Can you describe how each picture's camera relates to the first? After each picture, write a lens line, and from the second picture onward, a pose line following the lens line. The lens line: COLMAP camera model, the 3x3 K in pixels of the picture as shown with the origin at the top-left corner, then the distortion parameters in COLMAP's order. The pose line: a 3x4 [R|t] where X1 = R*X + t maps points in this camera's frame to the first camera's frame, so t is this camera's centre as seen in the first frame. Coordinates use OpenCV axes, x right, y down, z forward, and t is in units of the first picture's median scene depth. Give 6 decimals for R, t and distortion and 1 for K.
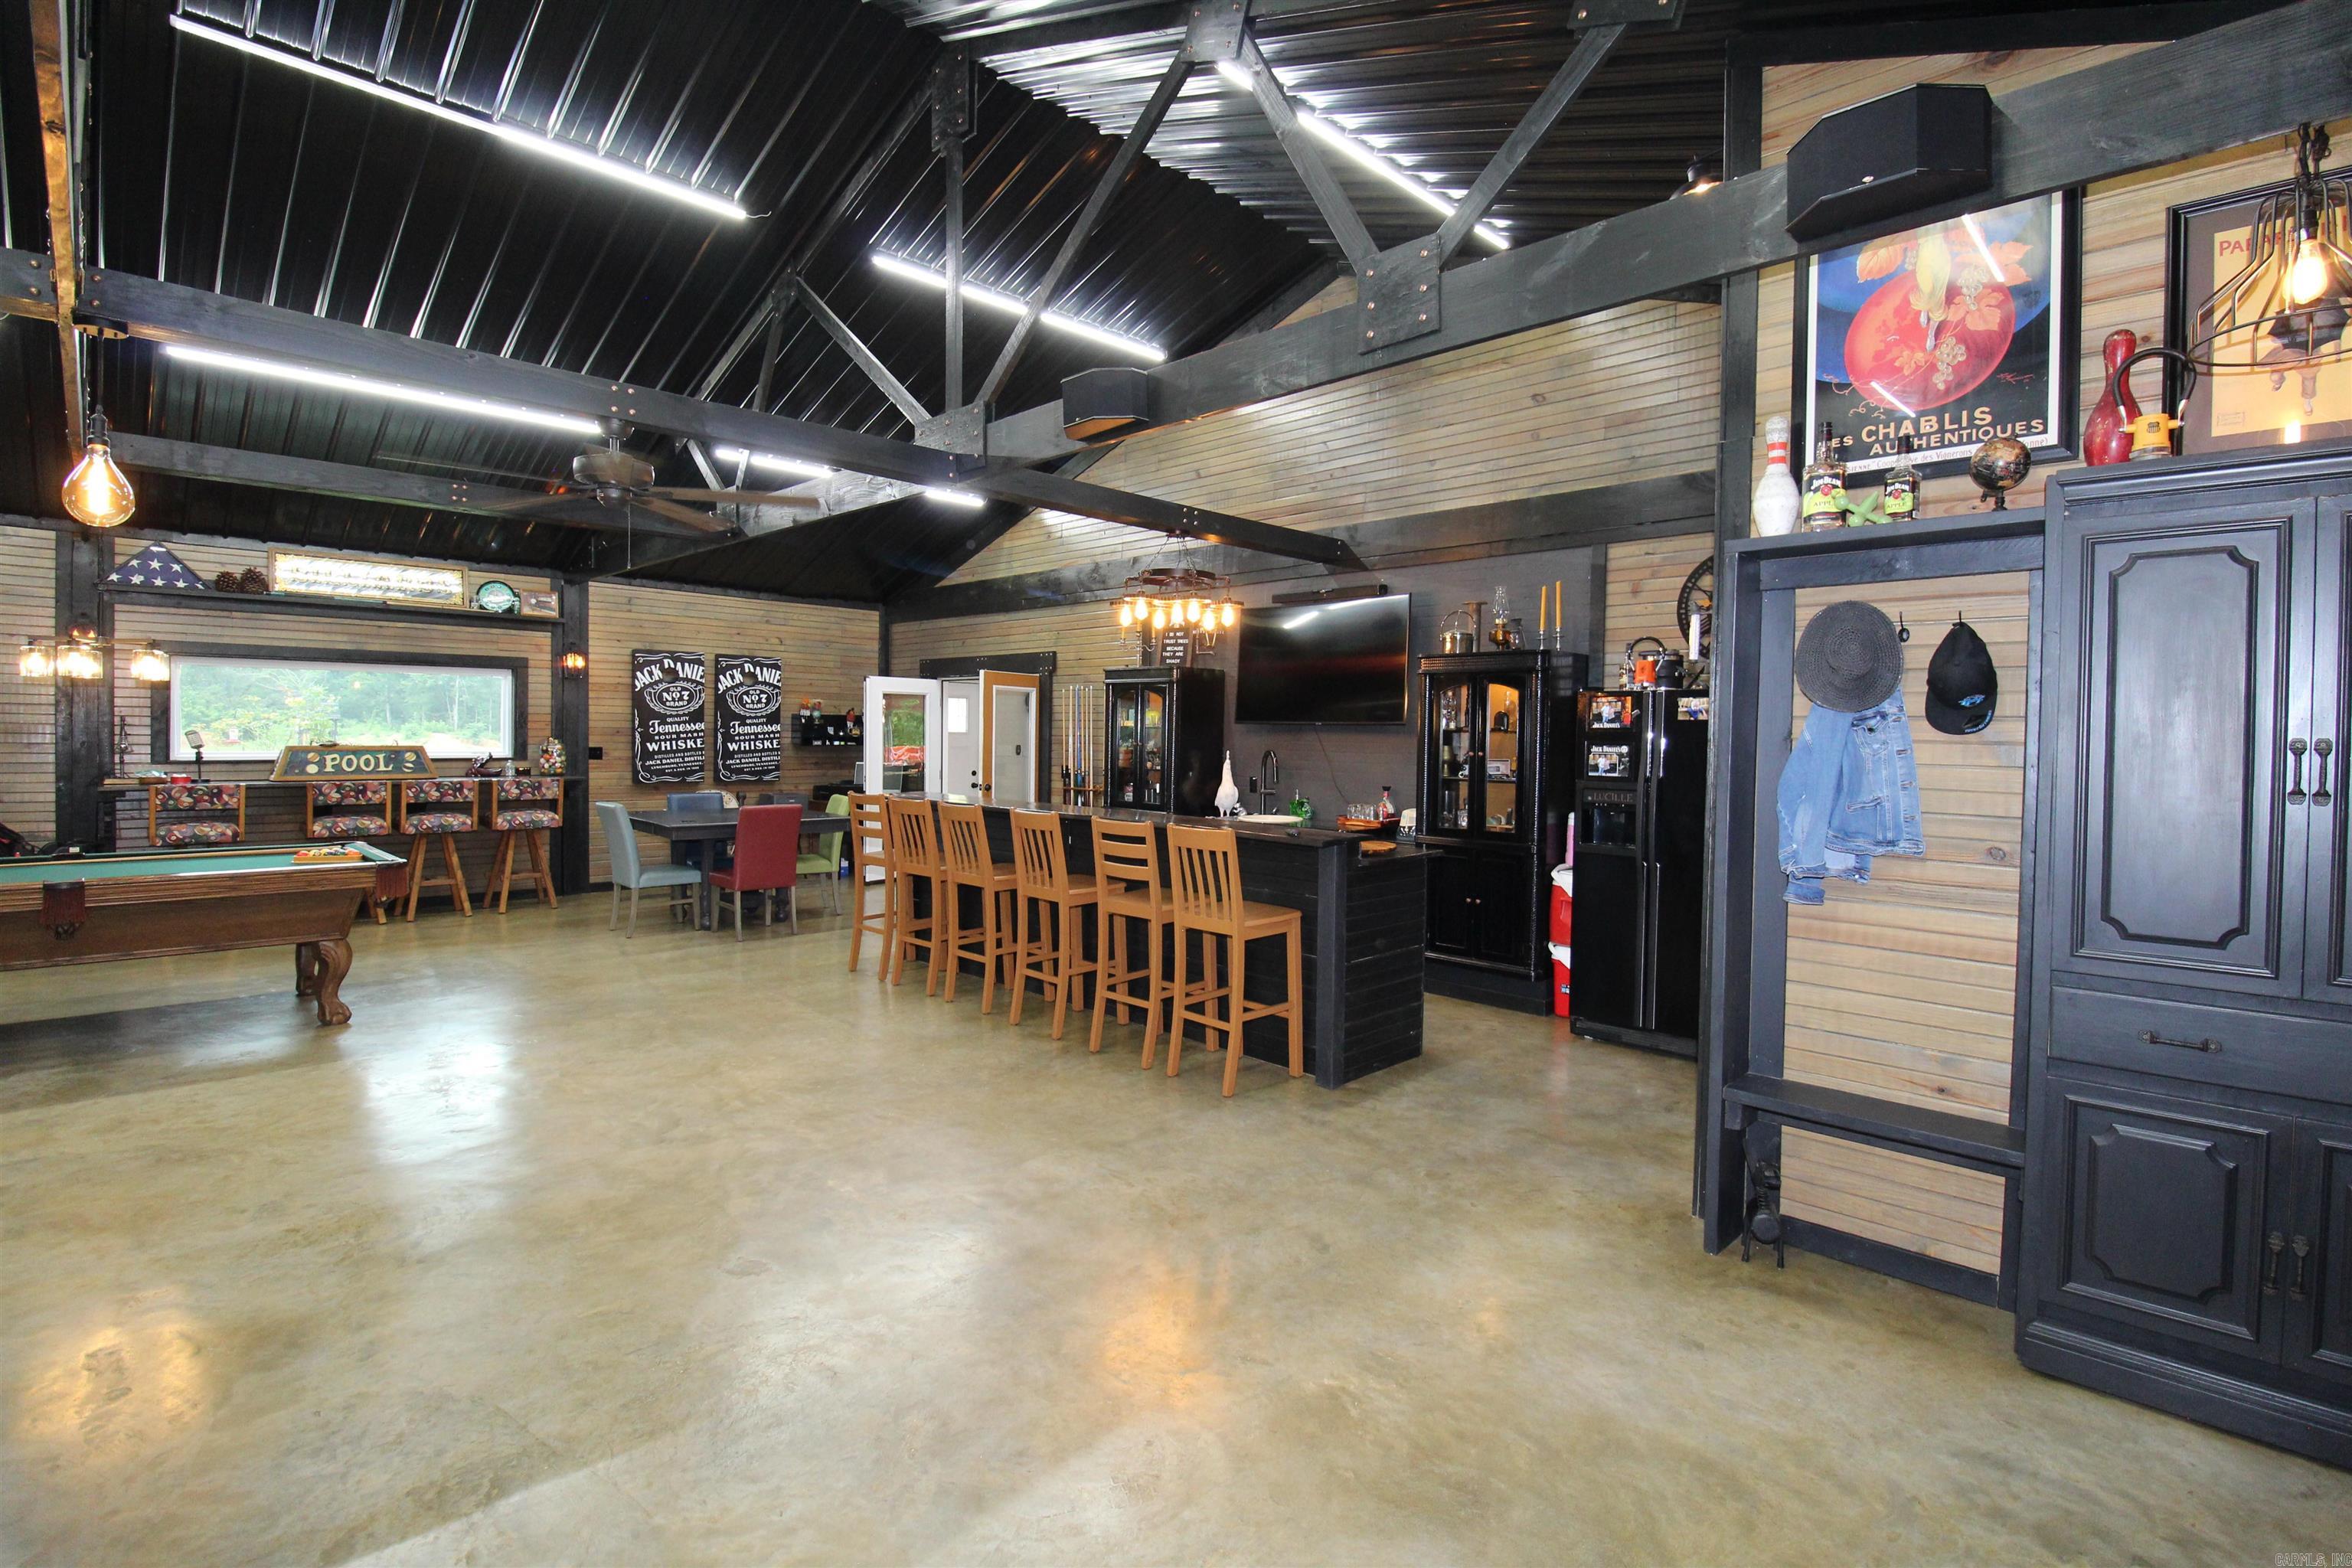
lens RADIAL K [[1090.3, 0, 1196.0], [0, 1090.3, 760.3], [0, 0, 1]] dist [-0.000032, -0.012994]
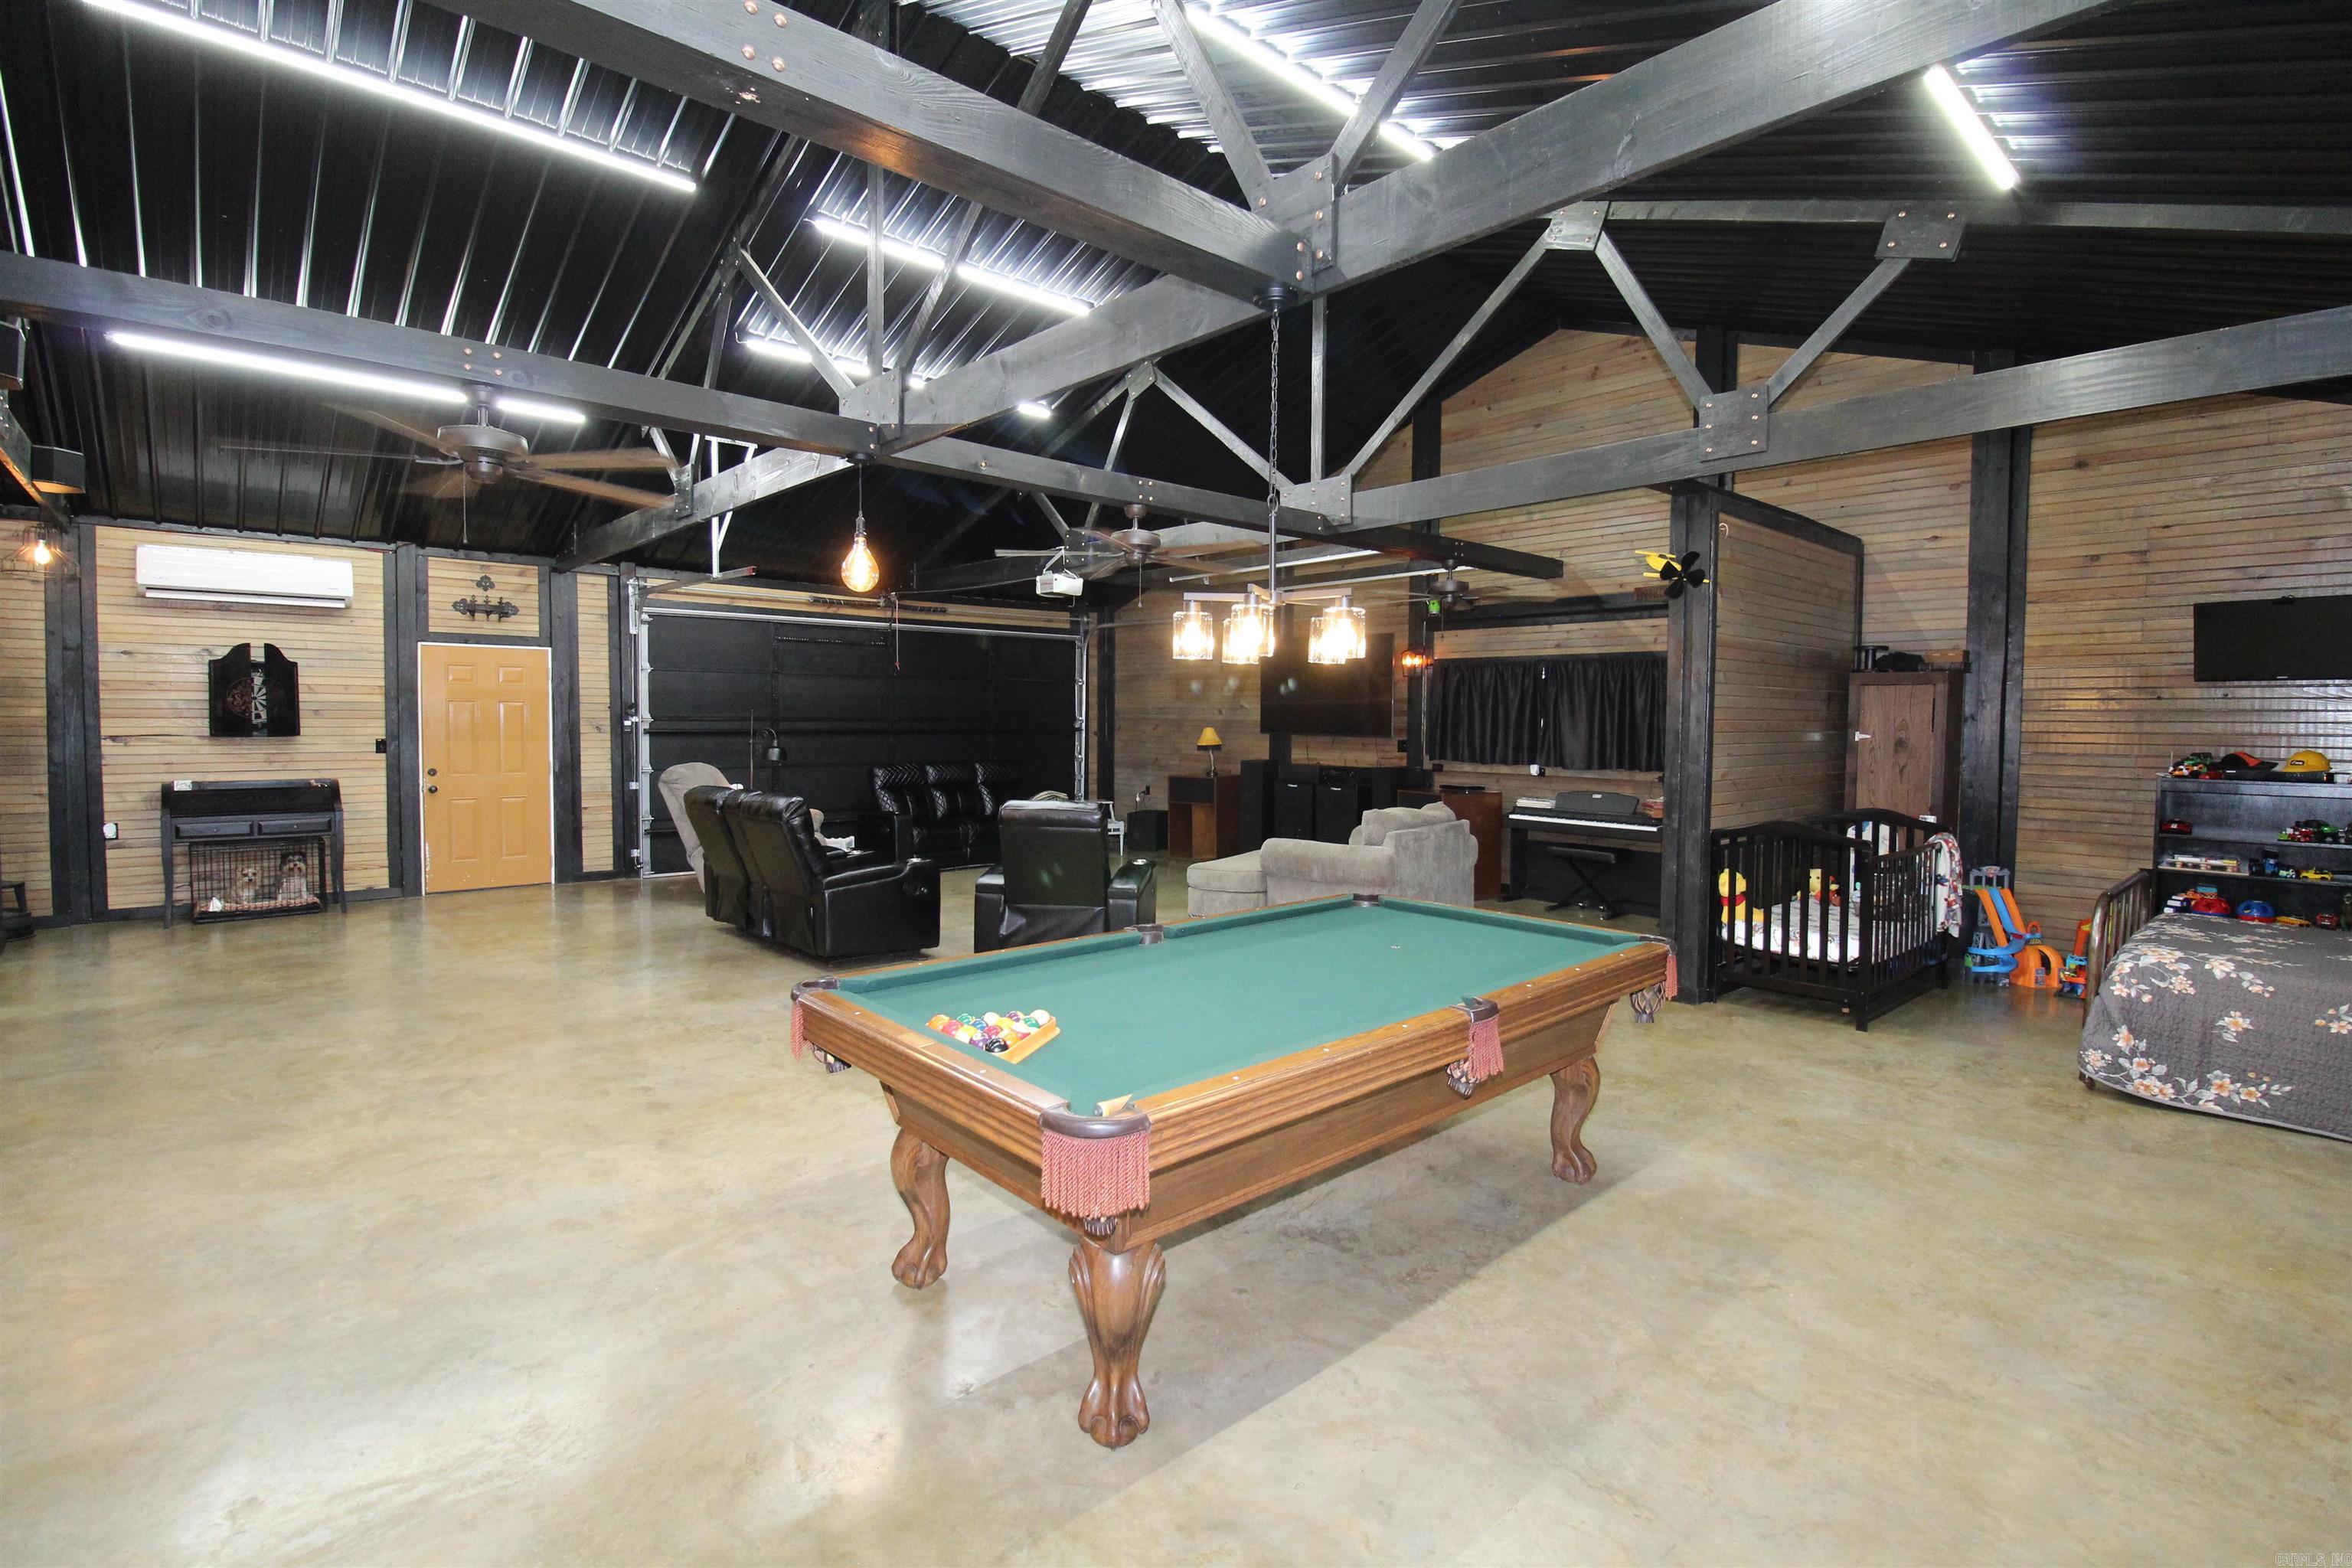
lens RADIAL K [[1090.3, 0, 1194.1], [0, 1090.3, 761.1], [0, 0, 1]] dist [-0.000032, -0.012994]
pose [[-0.998150, -0.027797, 0.054070, -0.667282], [-0.024263, 0.997593, 0.064955, -0.038210], [-0.055745, 0.063523, -0.996422, 1.061926]]
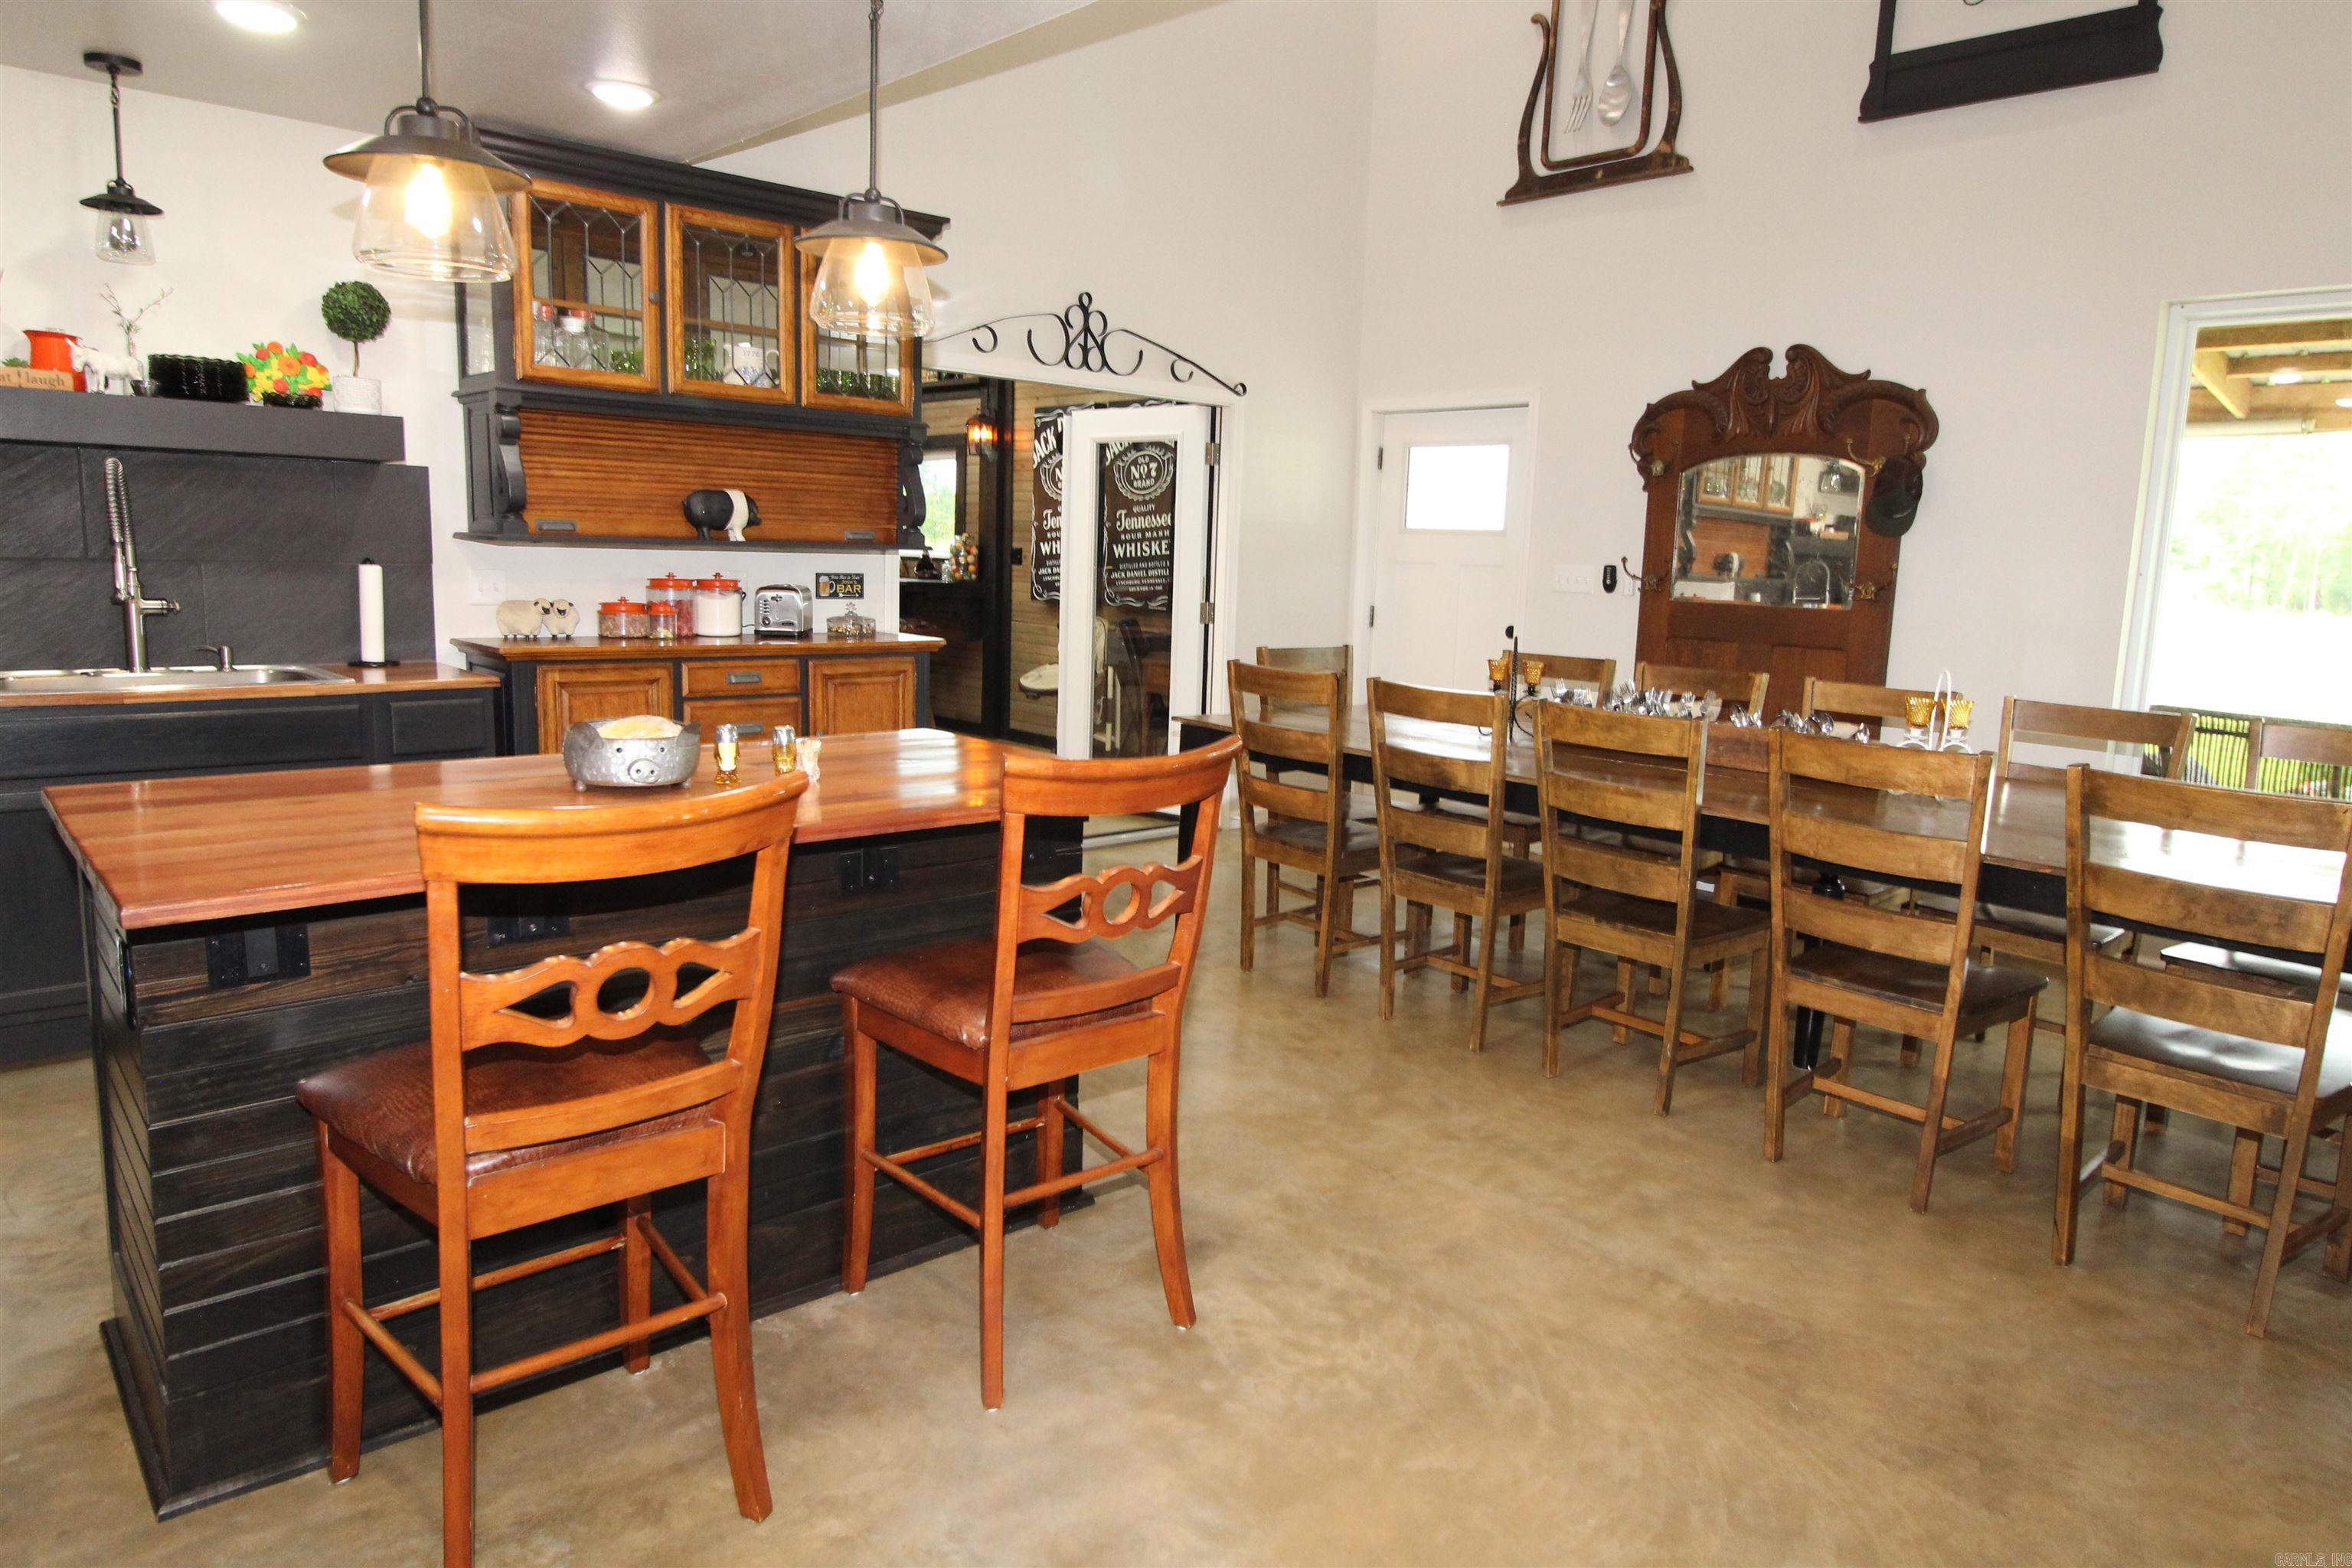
lens RADIAL K [[1482.8, 0, 1189.4], [0, 1482.8, 748.6], [0, 0, 1]] dist [0.003981, -0.000484]
pose [[-0.057257, 0.115803, -0.991621, 0.584115], [-0.061450, 0.990958, 0.119274, -0.005661], [0.996467, 0.067765, -0.049623, 1.492165]]
